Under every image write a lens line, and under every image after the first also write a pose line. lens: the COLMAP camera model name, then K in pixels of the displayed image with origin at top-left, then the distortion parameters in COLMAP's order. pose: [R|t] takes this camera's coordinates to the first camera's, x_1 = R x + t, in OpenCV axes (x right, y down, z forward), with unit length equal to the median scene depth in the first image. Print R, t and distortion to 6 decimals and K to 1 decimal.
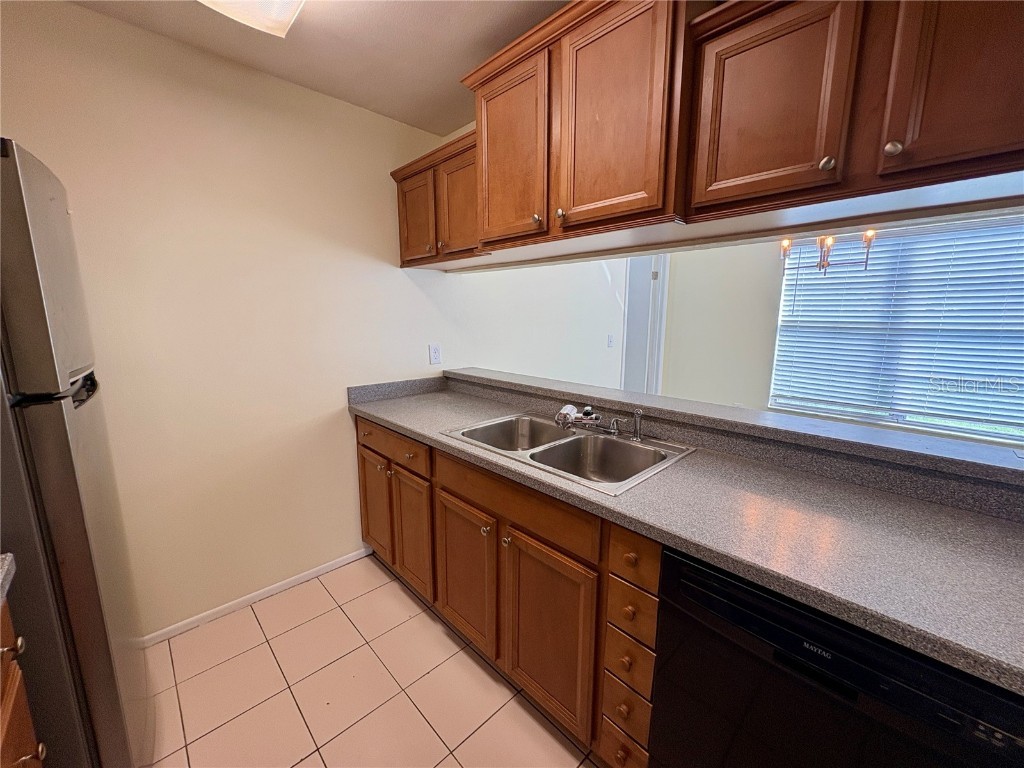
lens RADIAL K [[407.1, 0, 511.1], [0, 407.1, 382.1], [0, 0, 1]] dist [-0.000223, 0.000632]
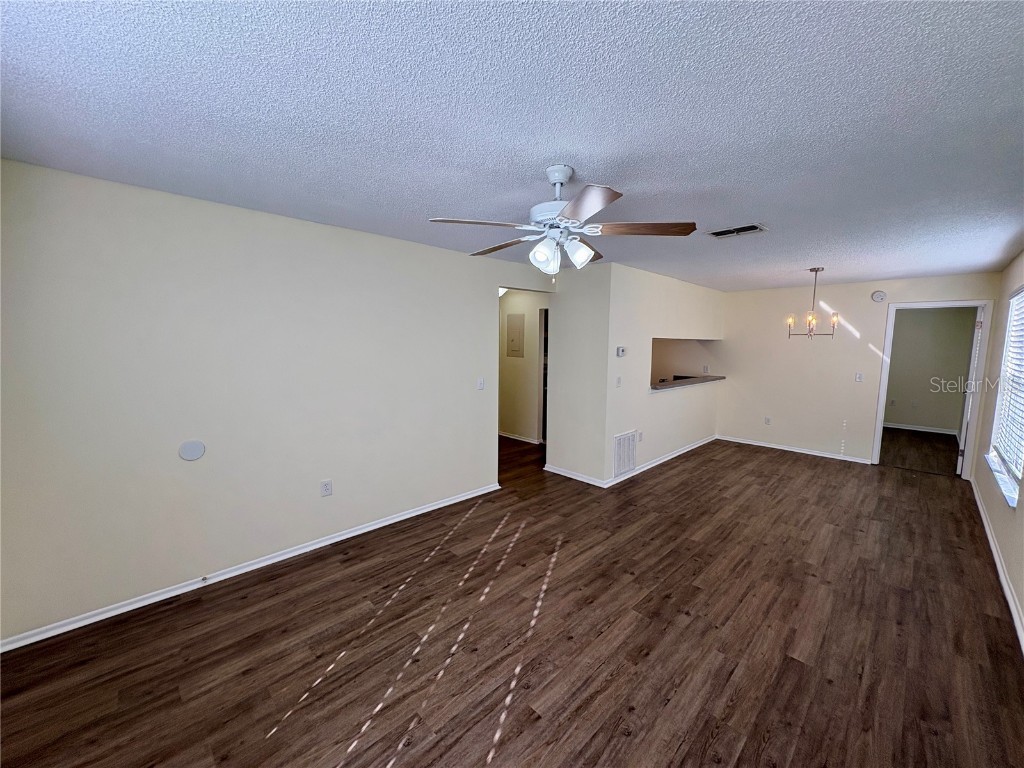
lens RADIAL K [[407.1, 0, 511.1], [0, 407.1, 382.1], [0, 0, 1]] dist [-0.000223, 0.000632]
pose [[0.005703, 0.095621, -0.995402, 2.005206], [-0.174408, 0.980256, 0.093167, -0.005112], [0.984657, 0.173075, 0.022267, -0.267120]]
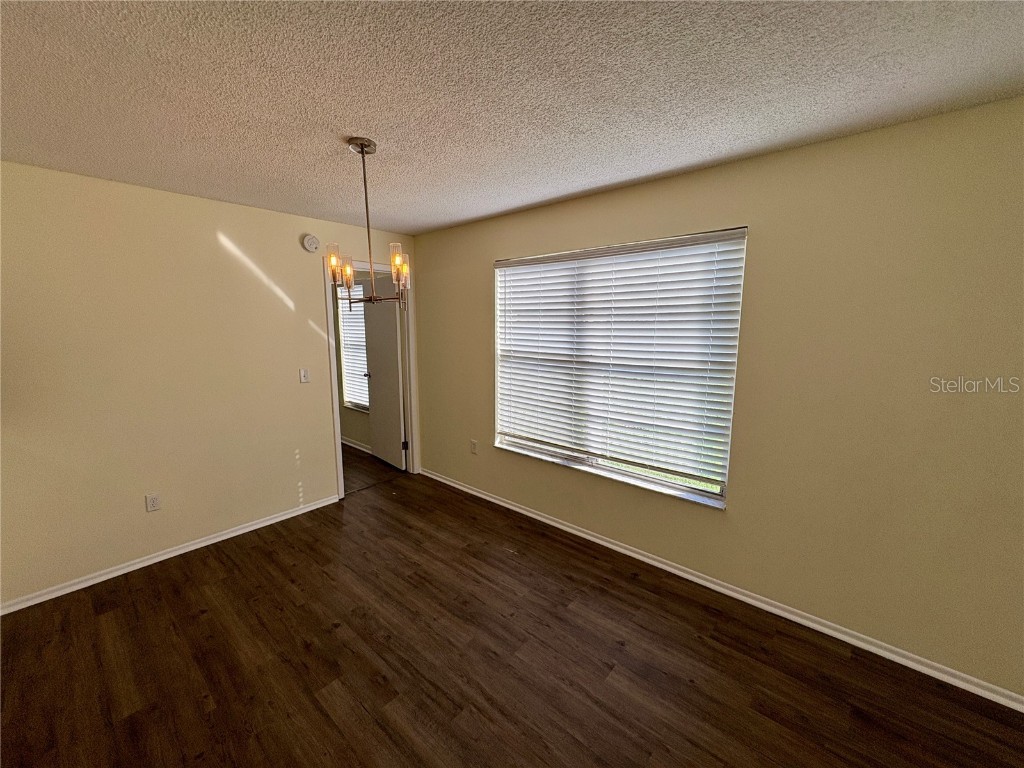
lens RADIAL K [[407.1, 0, 511.1], [0, 407.1, 382.1], [0, 0, 1]] dist [-0.000223, 0.000632]
pose [[0.996468, -0.019089, 0.081771, 0.739122], [0.020439, 0.999668, -0.015700, -0.078582], [-0.081445, 0.017316, 0.996527, 0.127303]]
